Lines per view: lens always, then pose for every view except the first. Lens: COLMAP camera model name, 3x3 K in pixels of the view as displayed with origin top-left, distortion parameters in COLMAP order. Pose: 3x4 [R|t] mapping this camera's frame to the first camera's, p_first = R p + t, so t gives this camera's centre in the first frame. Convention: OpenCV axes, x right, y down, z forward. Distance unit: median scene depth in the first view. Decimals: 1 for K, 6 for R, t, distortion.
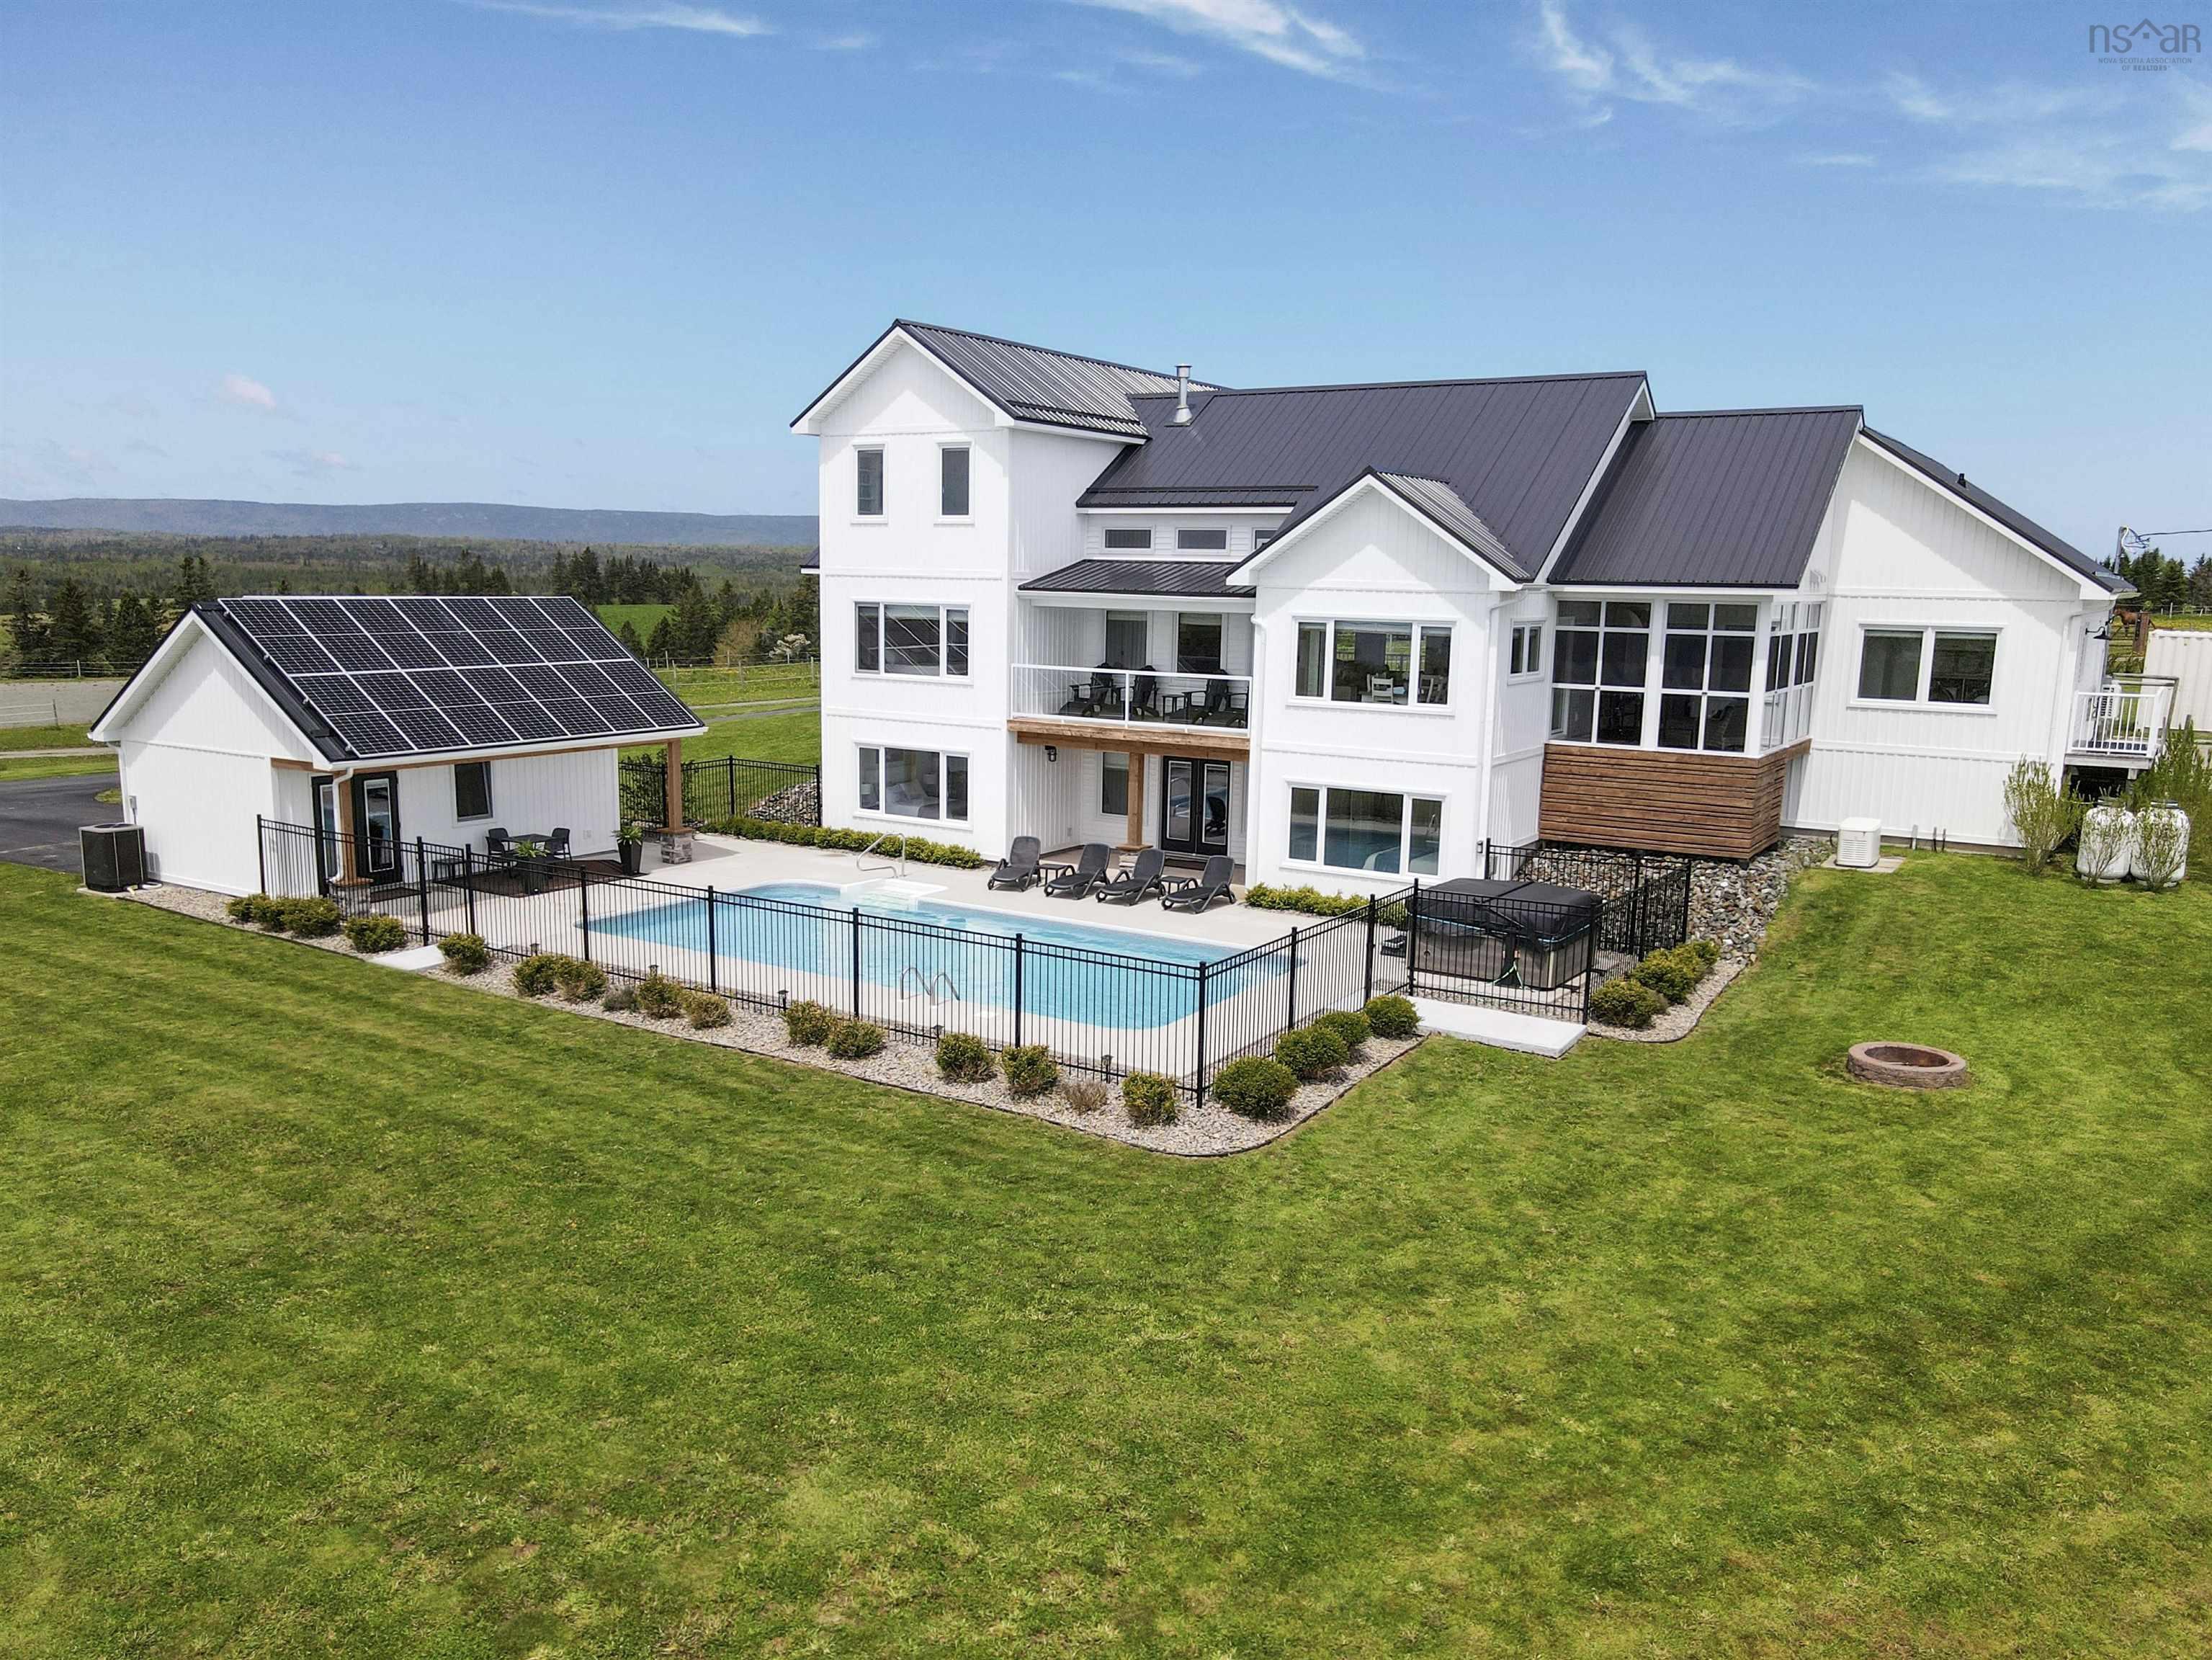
lens RADIAL K [[1733.6, 0, 1106.0], [0, 1733.6, 830.0], [0, 0, 1]] dist [0.006112, 0.010128]
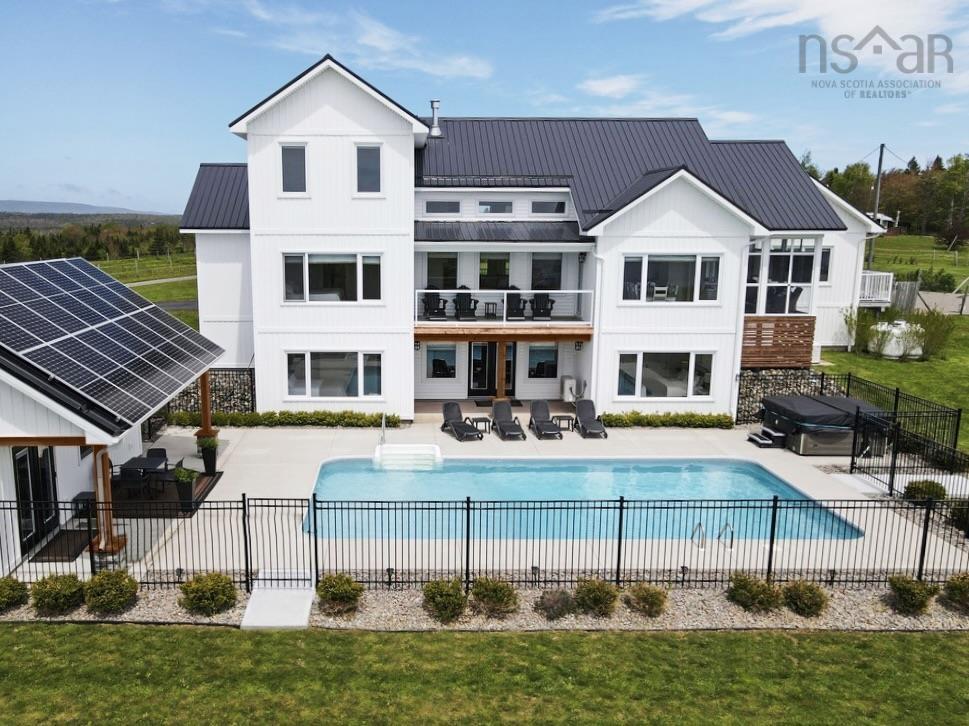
lens RADIAL K [[792.4, 0, 420.6], [0, 792.4, 359.5], [0, 0, 1]] dist [0.004349, 0.007871]
pose [[0.837050, -0.109422, 0.536073, -0.490448], [0.094896, 0.993982, 0.054715, -0.083392], [-0.538834, 0.005071, 0.842397, 0.468717]]
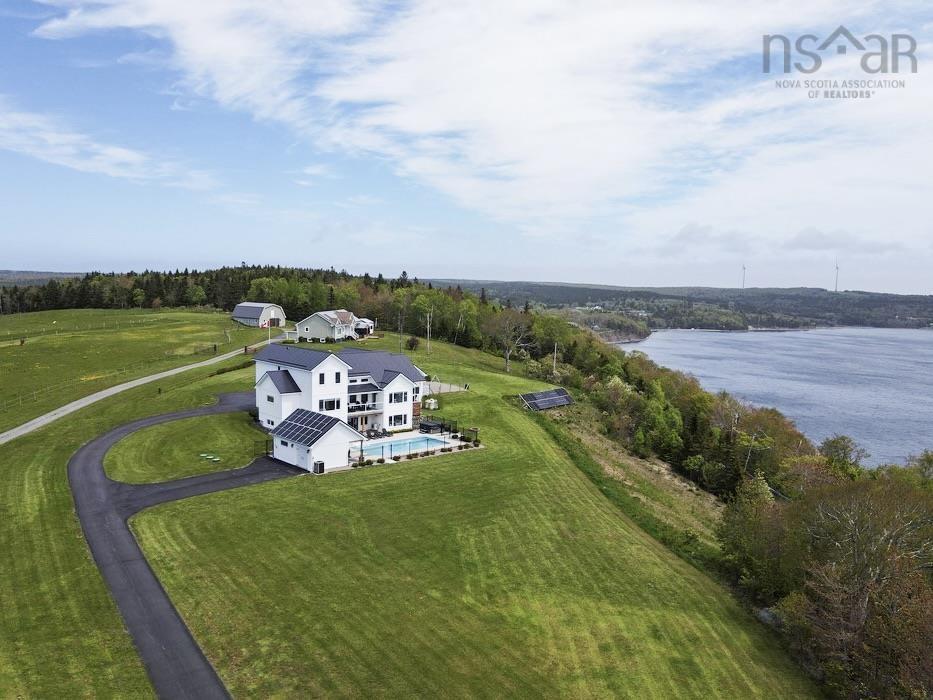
lens RADIAL K [[731.1, 0, 466.5], [0, 731.1, 350.0], [0, 0, 1]] dist [0.006112, 0.010128]
pose [[0.266865, -0.099008, 0.958635, -2.734330], [0.121057, 0.990274, 0.068575, -0.475778], [-0.956101, 0.097749, 0.276255, -0.155924]]
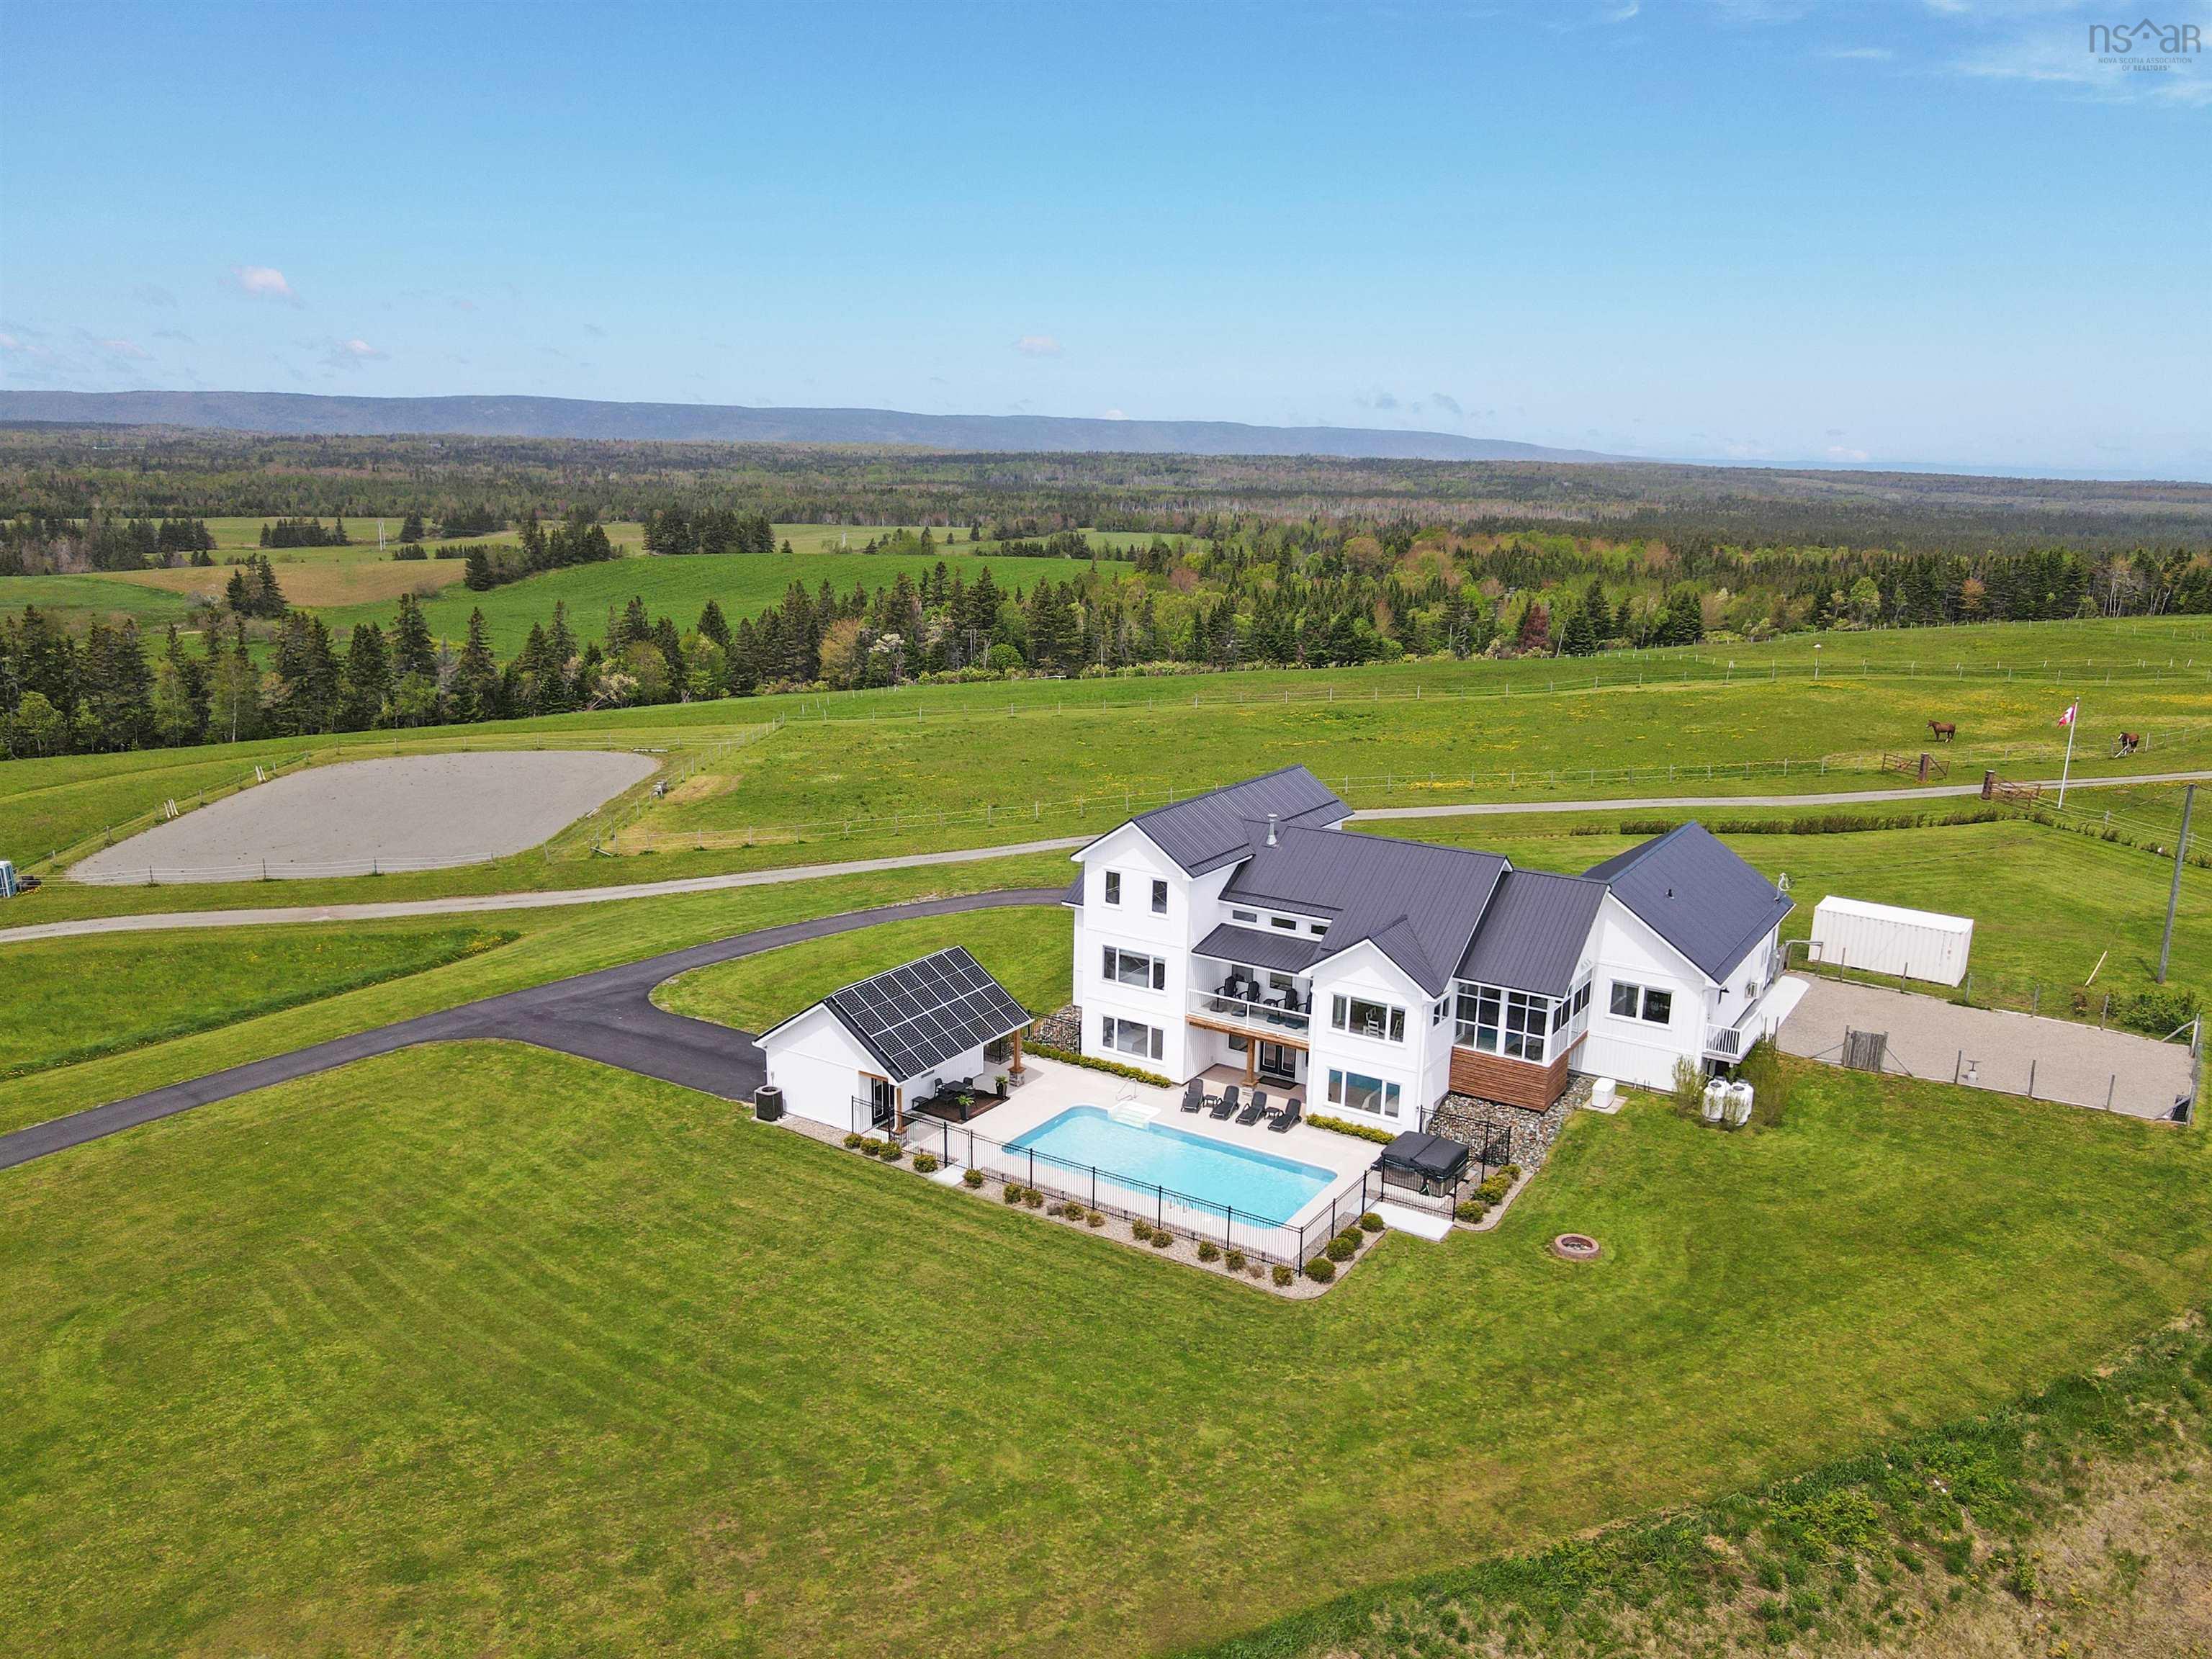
lens RADIAL K [[1631.3, 0, 1134.5], [0, 1631.3, 824.6], [0, 0, 1]] dist [0.003331, 0.004374]
pose [[0.999984, 0.004240, 0.003768, -0.140523], [-0.004472, 0.997943, 0.063958, -0.458514], [-0.003489, -0.063974, 0.997945, -0.969752]]
